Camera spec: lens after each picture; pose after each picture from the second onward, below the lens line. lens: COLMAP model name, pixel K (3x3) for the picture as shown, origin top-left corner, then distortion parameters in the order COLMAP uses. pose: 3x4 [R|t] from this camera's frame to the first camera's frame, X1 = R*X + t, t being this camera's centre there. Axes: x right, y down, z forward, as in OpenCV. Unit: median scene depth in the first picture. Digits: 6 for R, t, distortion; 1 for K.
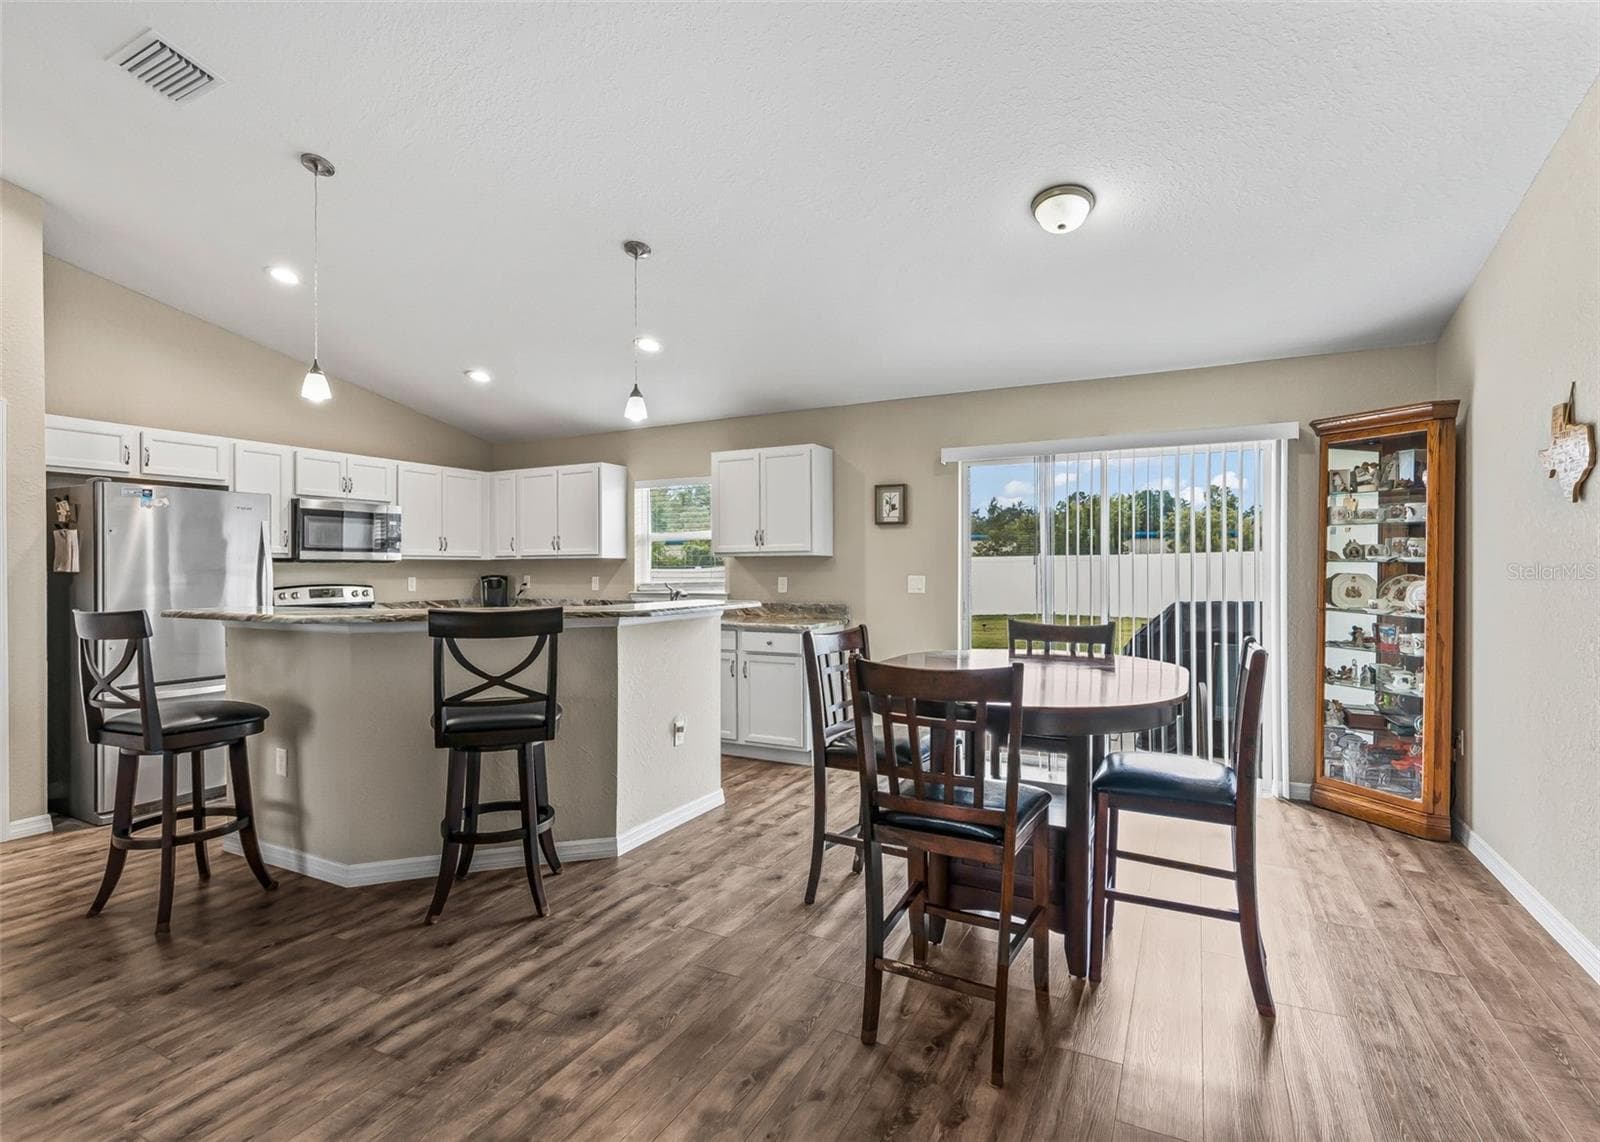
lens RADIAL K [[775.6, 0, 796.5], [0, 775.6, 572.1], [0, 0, 1]] dist [0.001619, 0.000858]
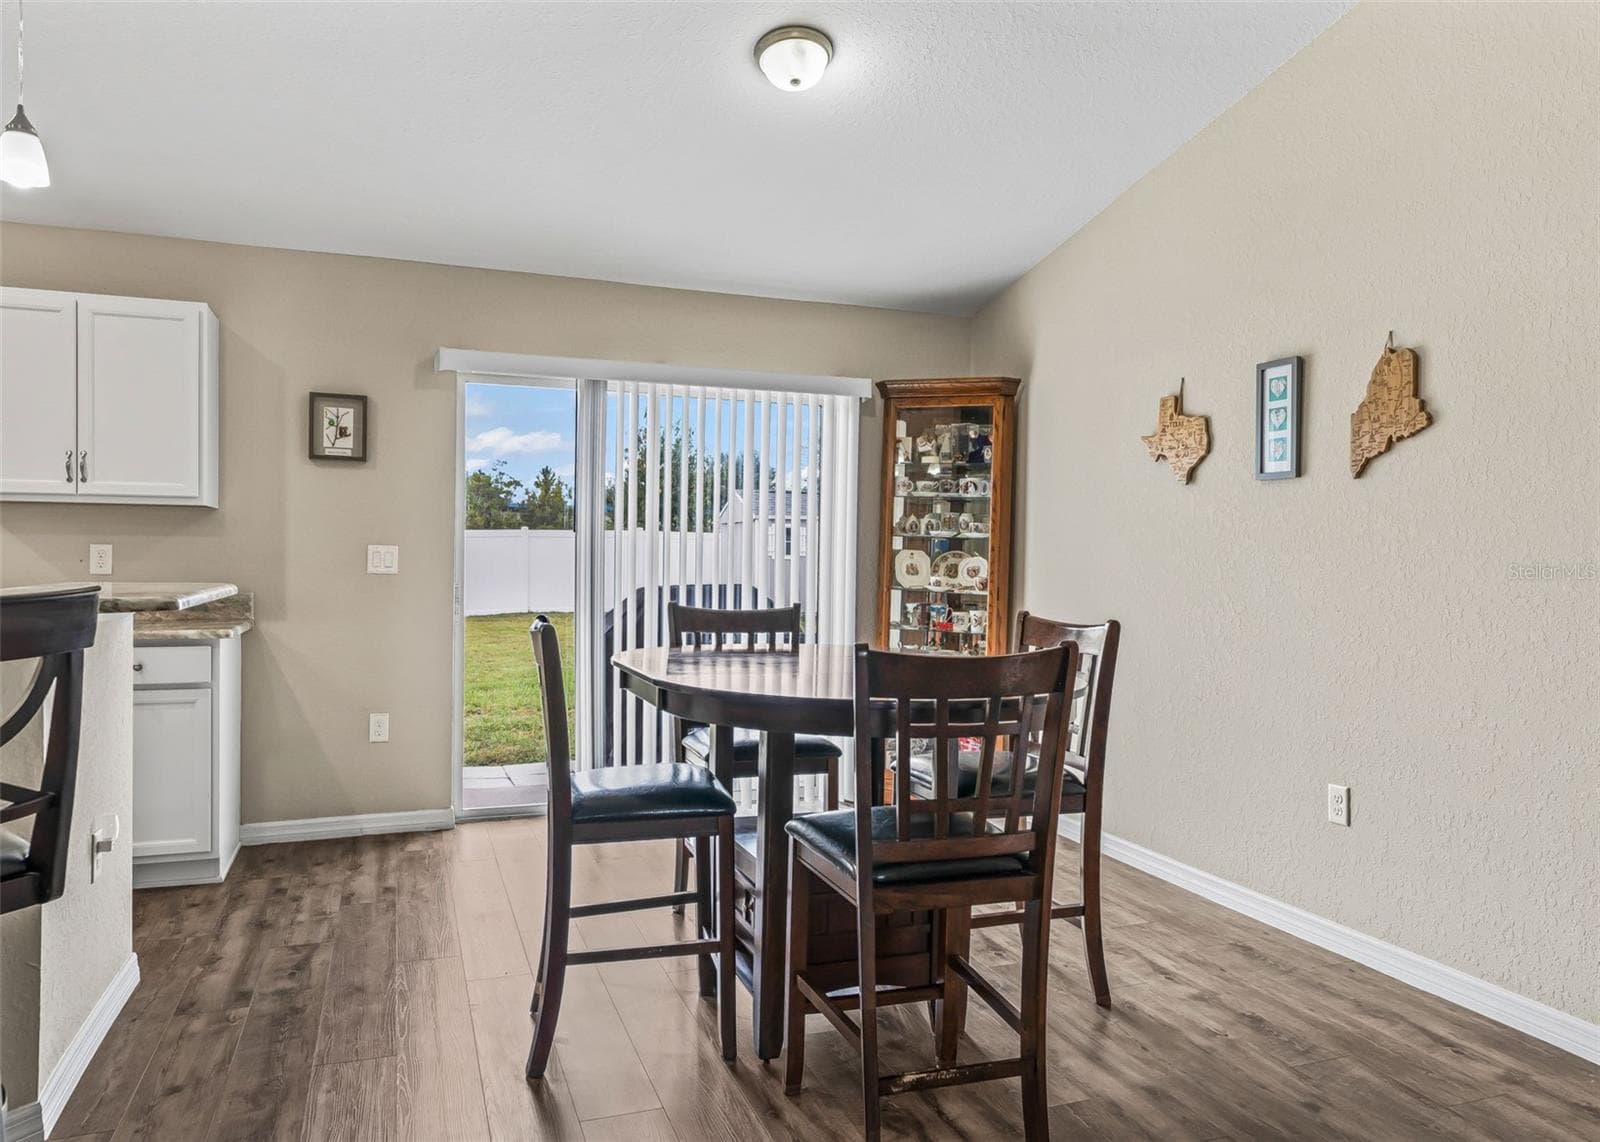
lens RADIAL K [[1086.4, 0, 797.3], [0, 1086.4, 572.4], [0, 0, 1]] dist [-0.009981, 0.005142]
pose [[0.677726, 0.000464, 0.735314, -0.354932], [-0.011416, 0.999886, 0.009891, 0.018868], [-0.735226, -0.015098, 0.677654, 0.221007]]
